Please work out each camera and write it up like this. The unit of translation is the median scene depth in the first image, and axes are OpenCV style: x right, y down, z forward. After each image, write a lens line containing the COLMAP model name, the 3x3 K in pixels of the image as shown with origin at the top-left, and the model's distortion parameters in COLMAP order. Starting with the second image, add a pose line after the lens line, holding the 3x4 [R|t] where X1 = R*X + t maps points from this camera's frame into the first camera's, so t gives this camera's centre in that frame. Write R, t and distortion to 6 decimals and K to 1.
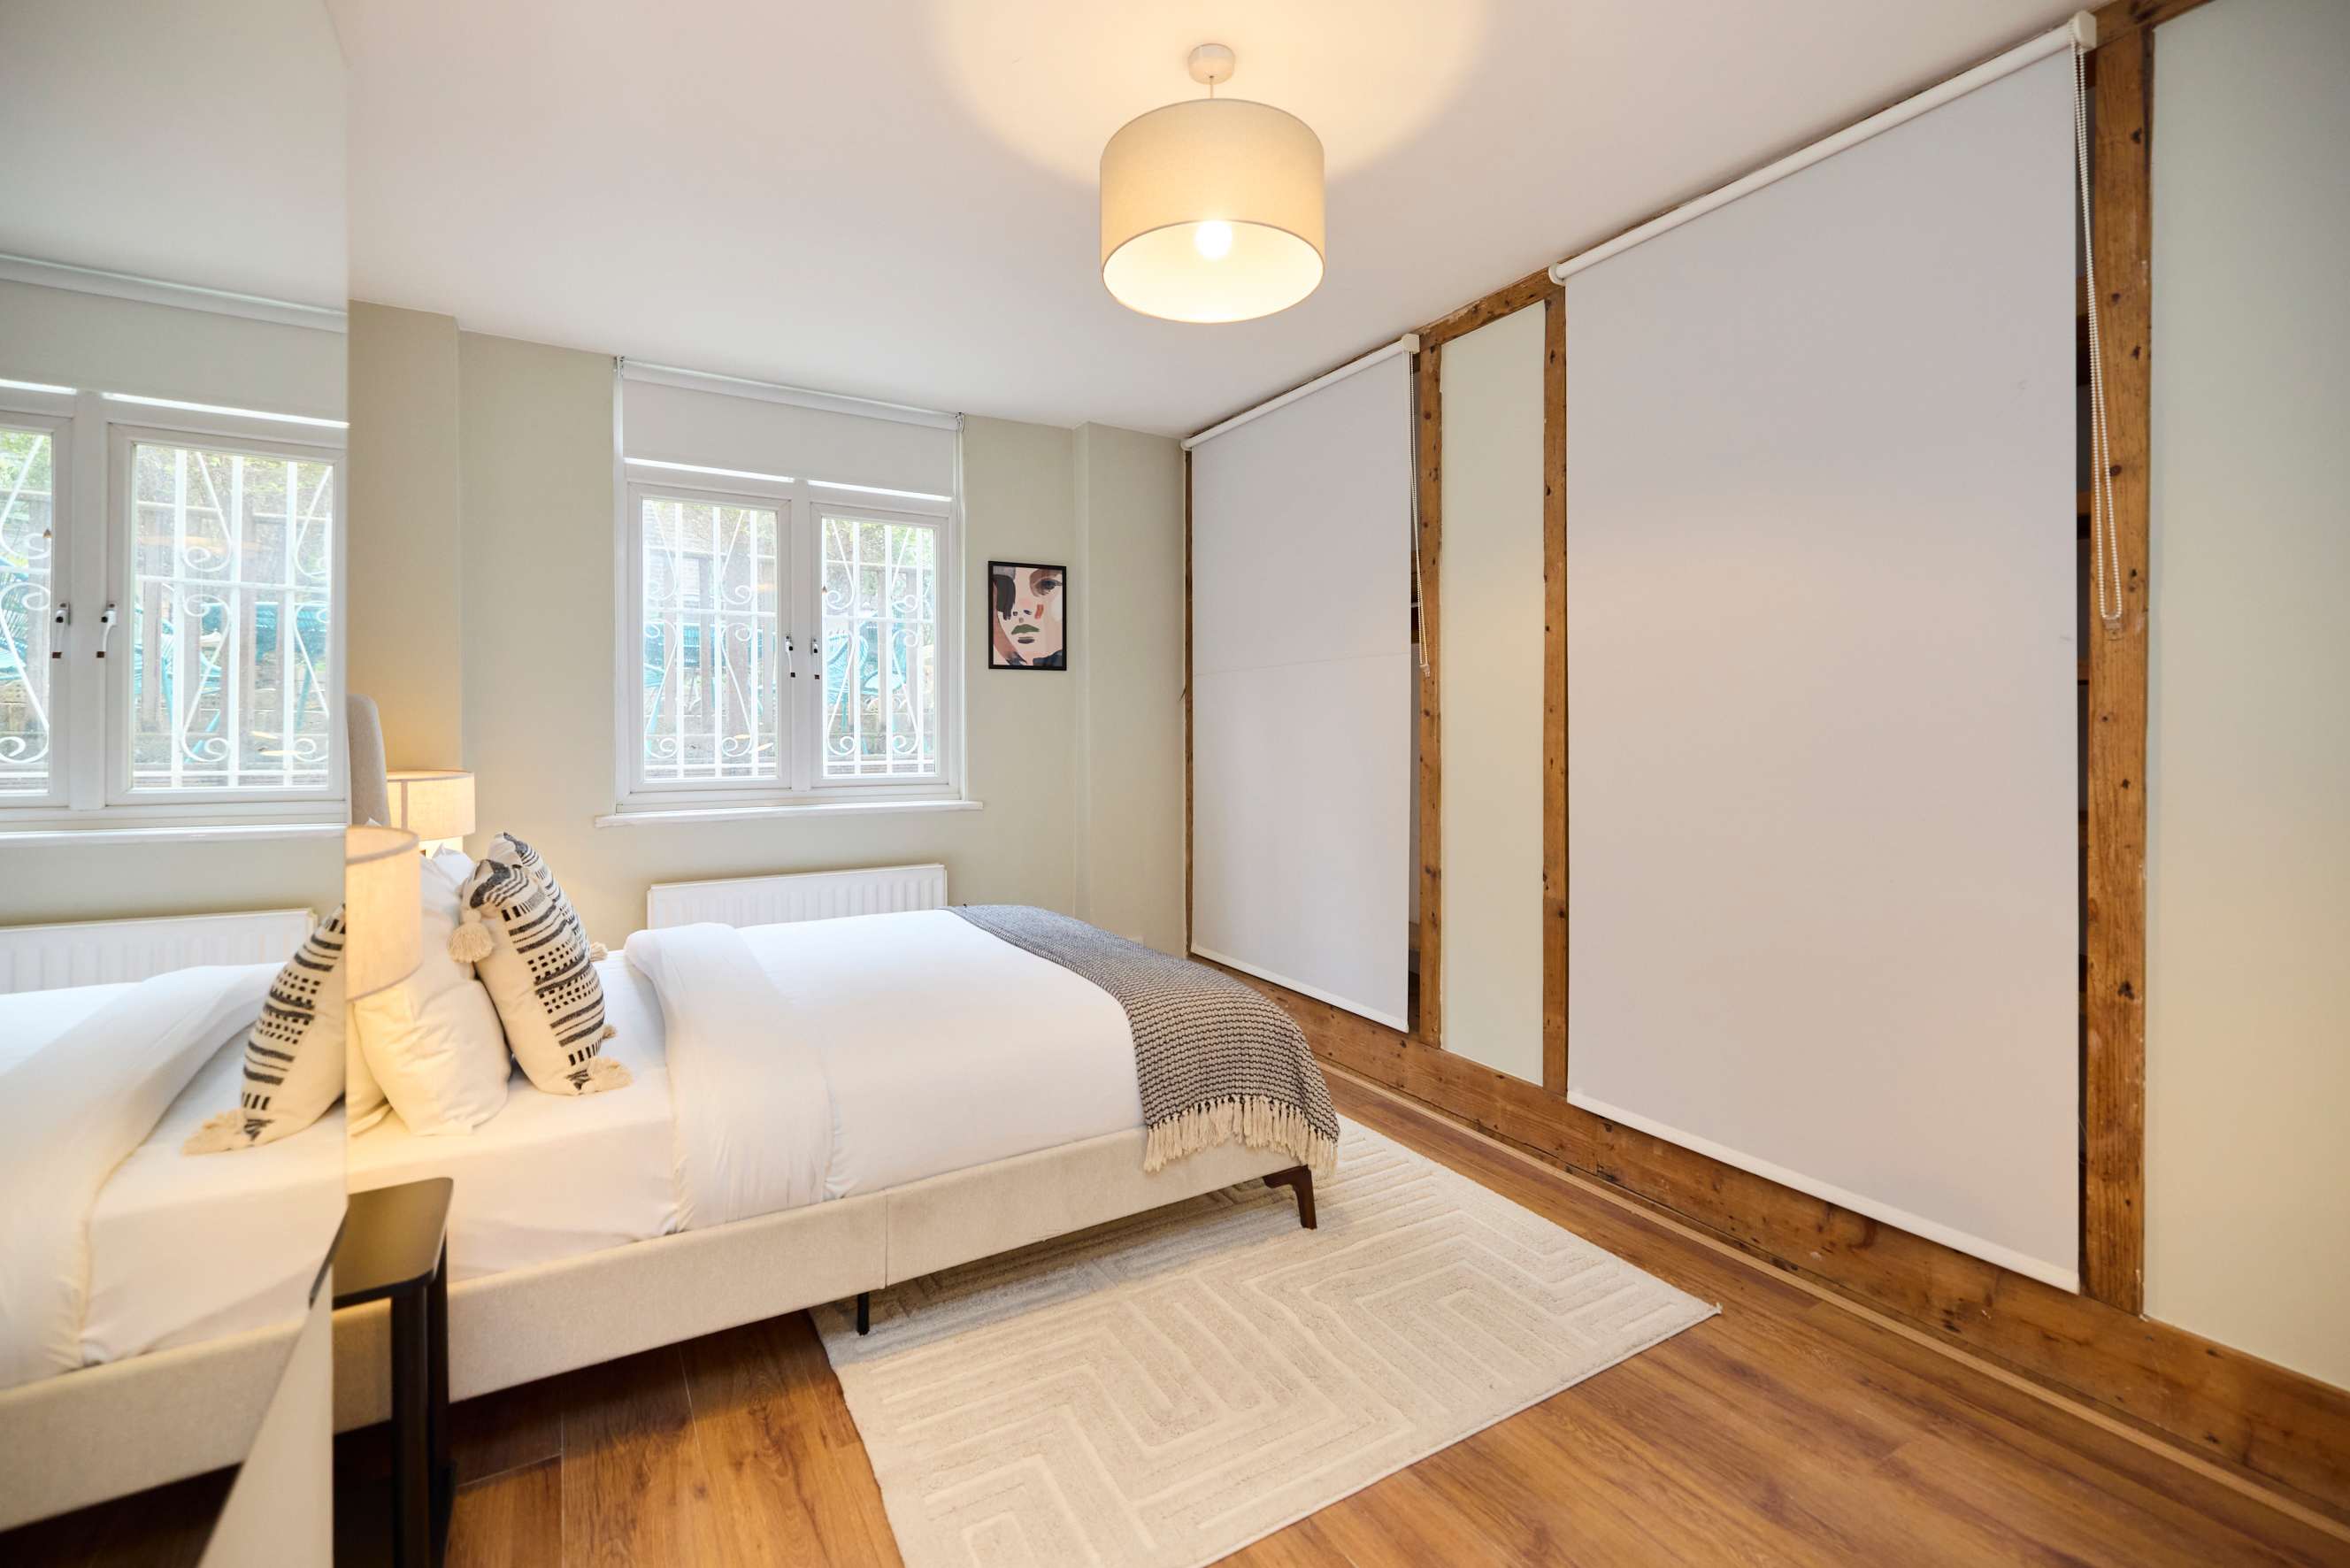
lens RADIAL K [[1033.6, 0, 1122.2], [0, 1033.6, 730.8], [0, 0, 1]] dist [0.002468, -0.001047]
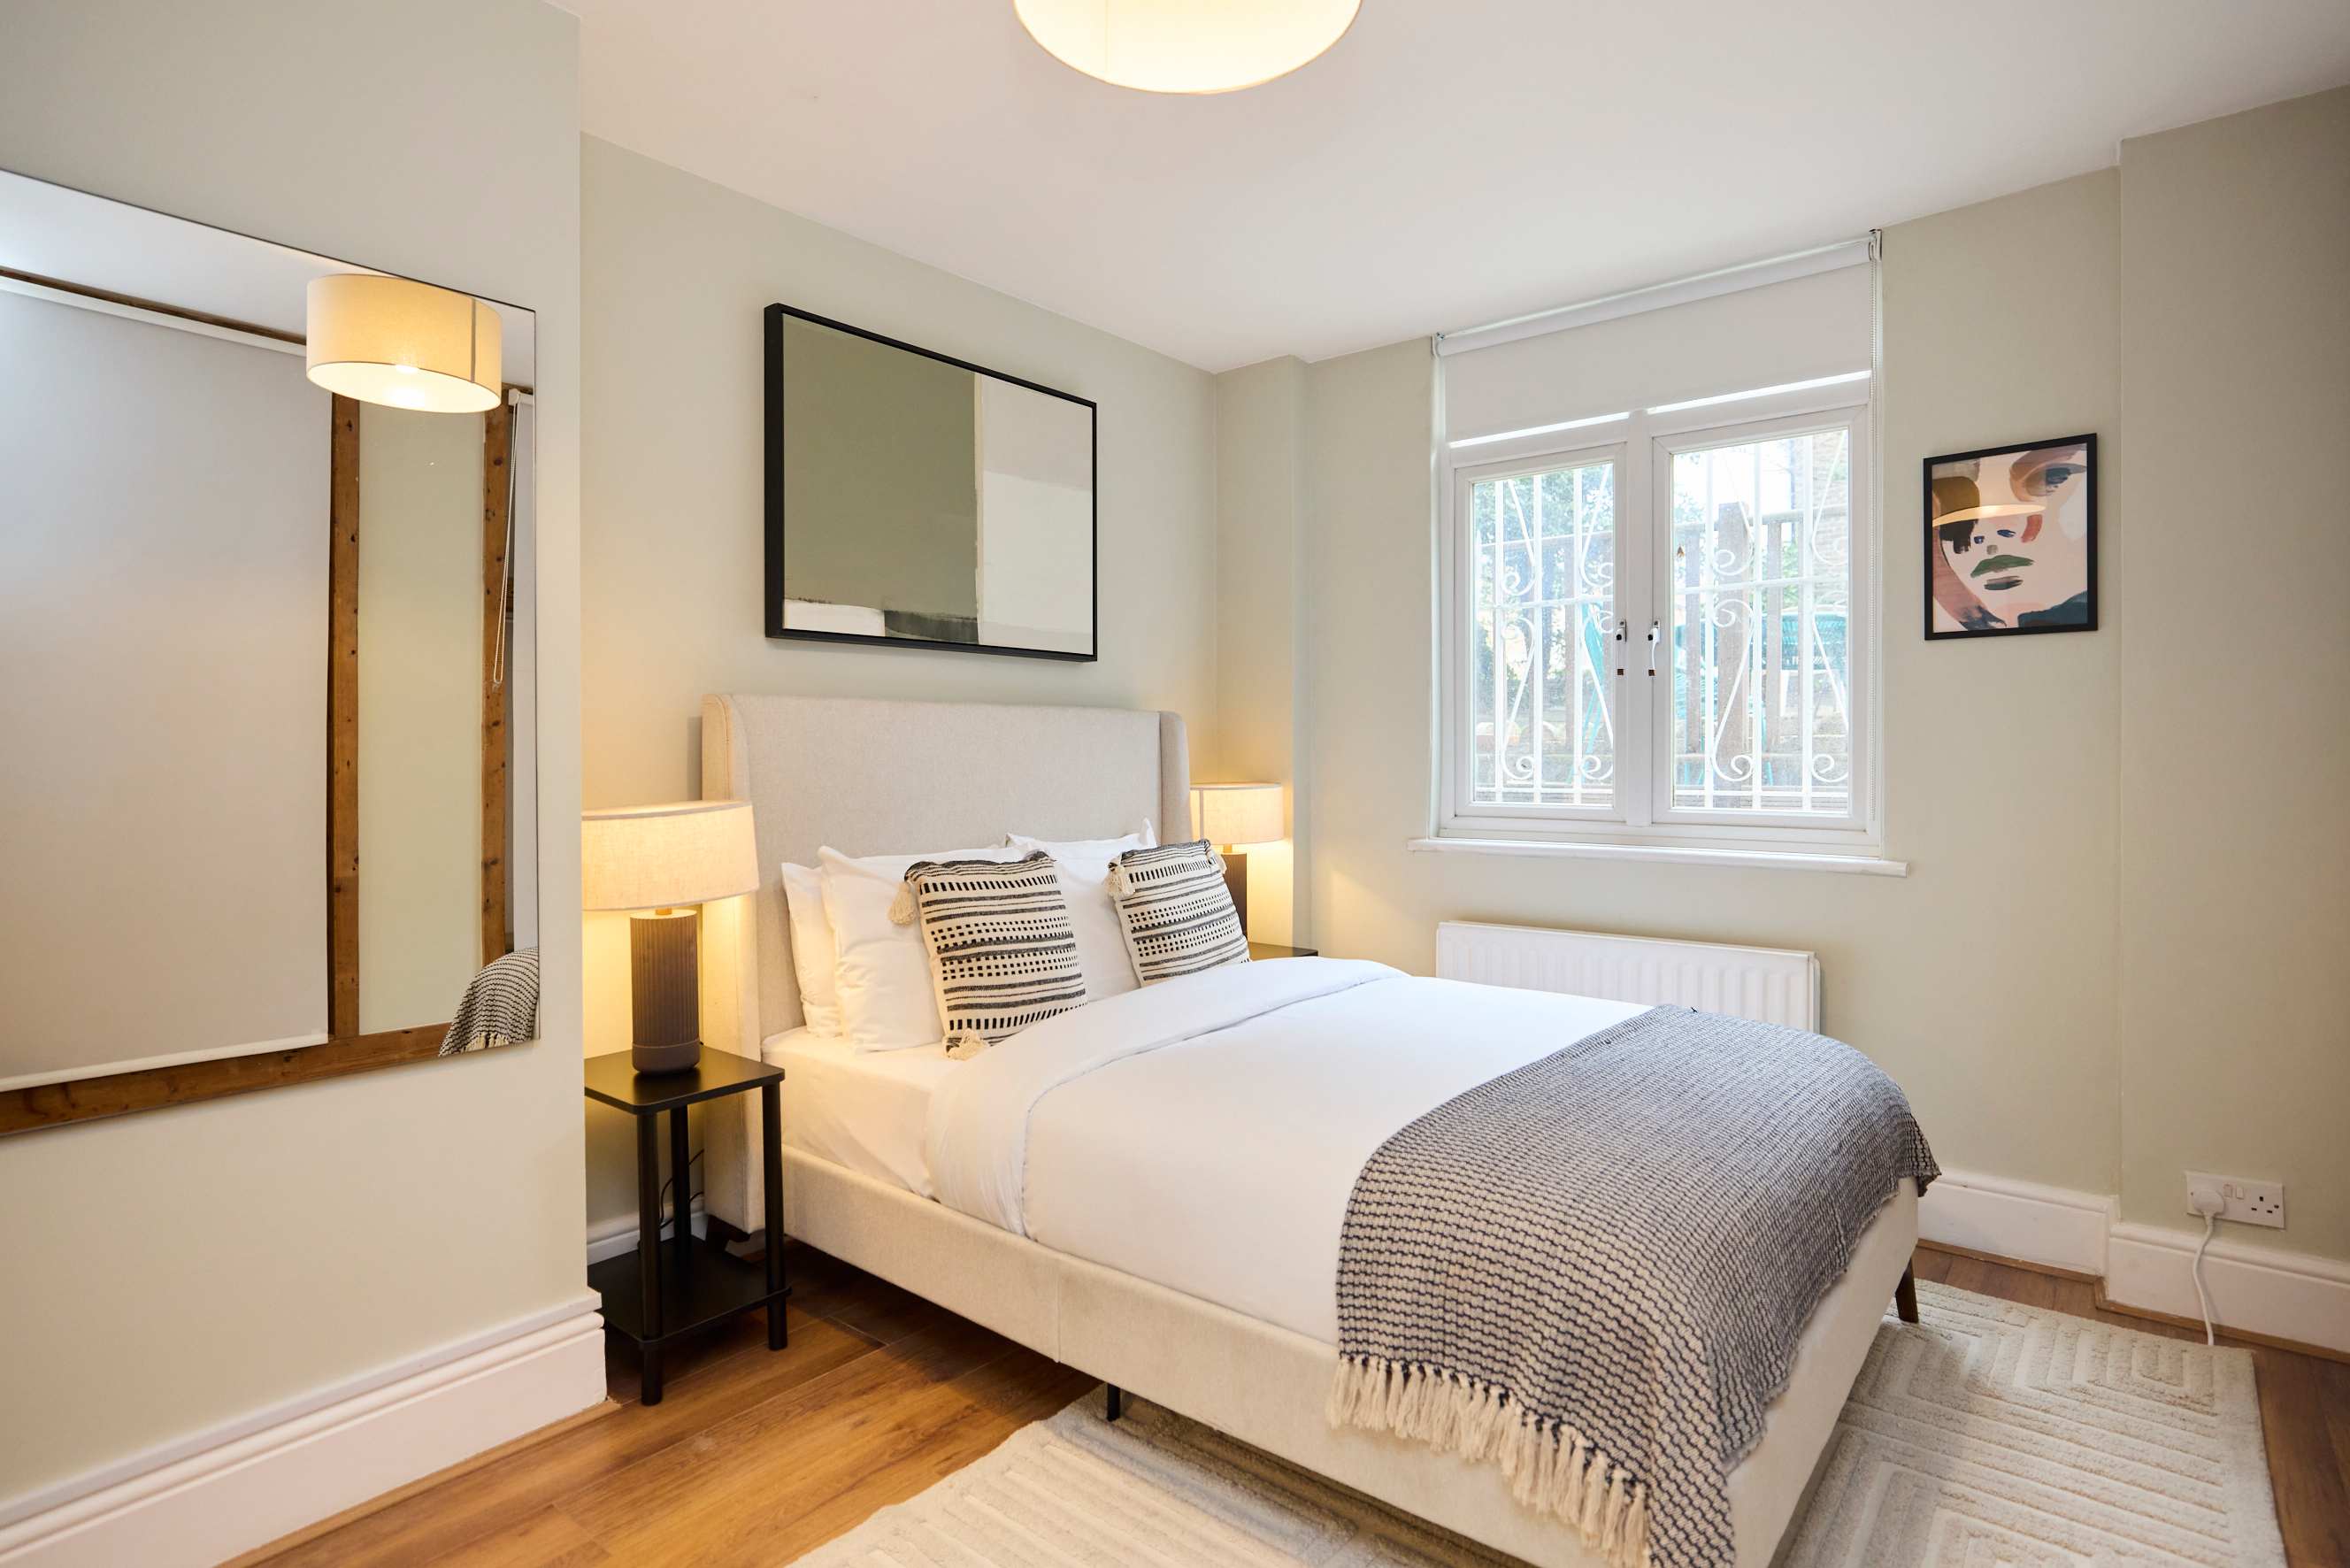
lens RADIAL K [[1215.2, 0, 1165.0], [0, 1215.2, 763.0], [0, 0, 1]] dist [-0.016777, 0.002686]
pose [[0.345611, 0.008894, -0.938336, 0.701424], [-0.007392, 0.999950, 0.006756, 0.016630], [0.938349, 0.004602, 0.345660, 0.663929]]
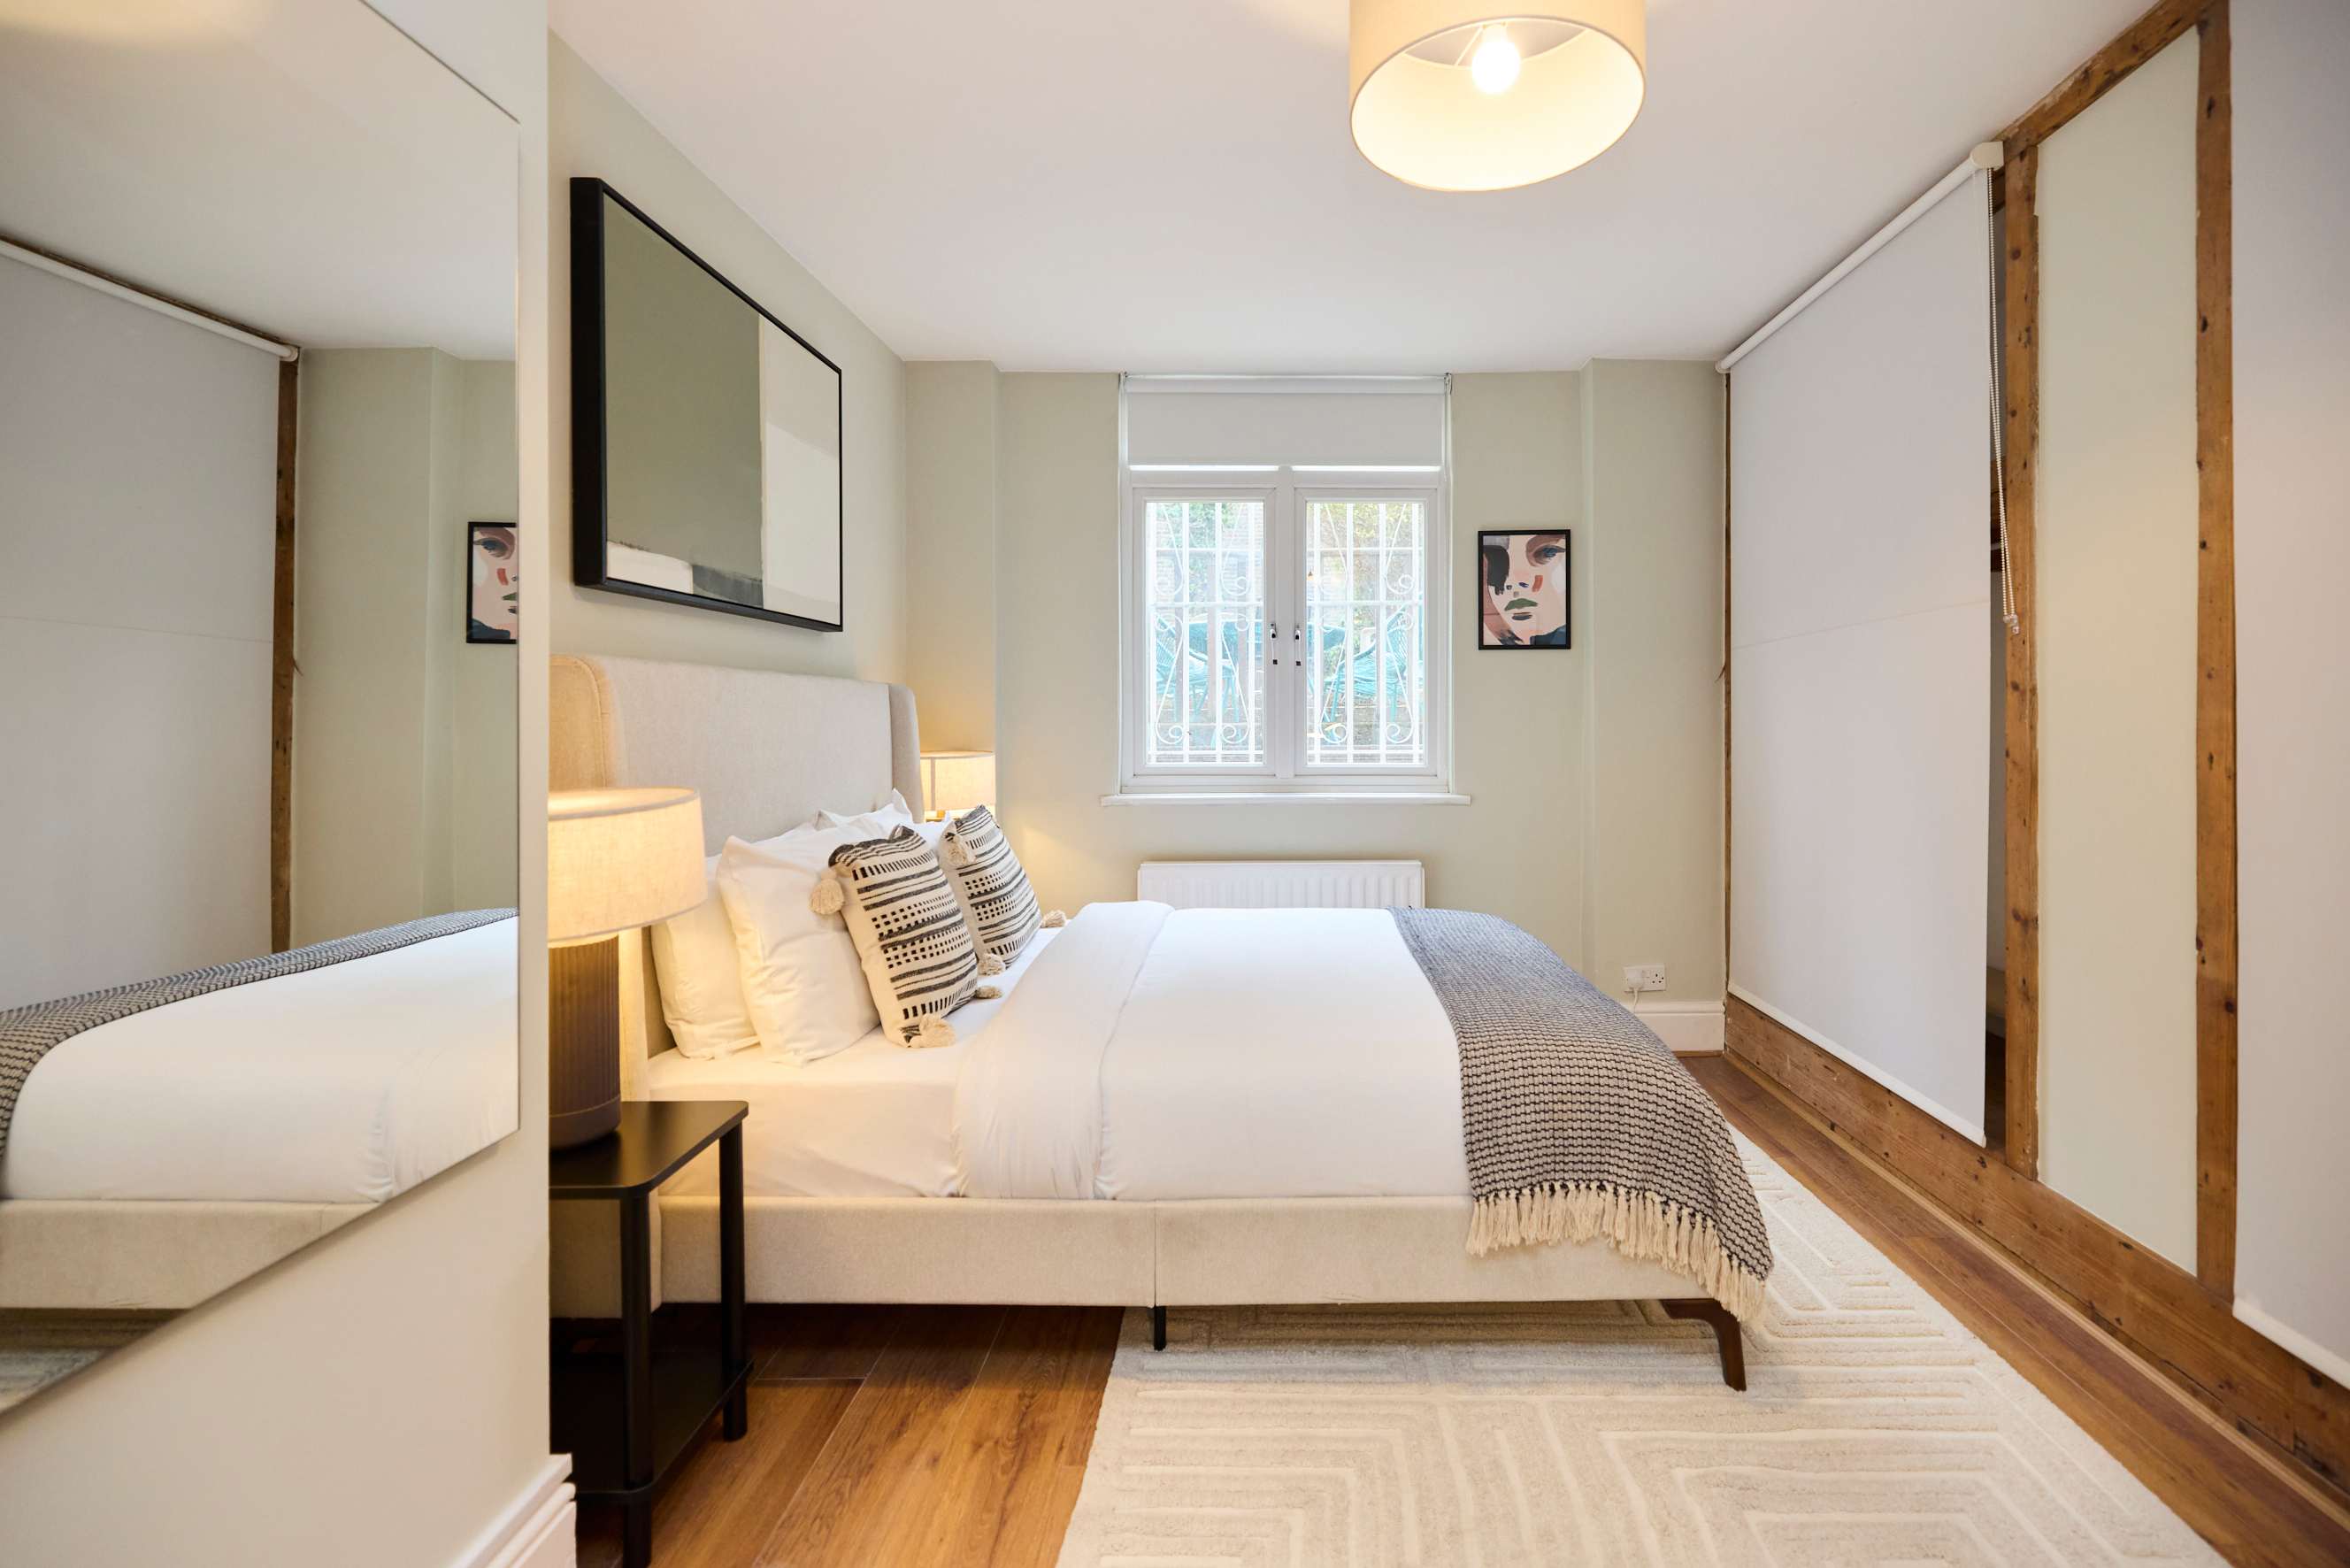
lens RADIAL K [[1033.6, 0, 1231.0], [0, 1033.6, 722.6], [0, 0, 1]] dist [0.002468, -0.001047]
pose [[0.866370, 0.001049, -0.499402, 0.263117], [-0.003045, 0.999990, -0.003182, 0.014551], [0.499394, 0.004278, 0.866364, 0.204498]]
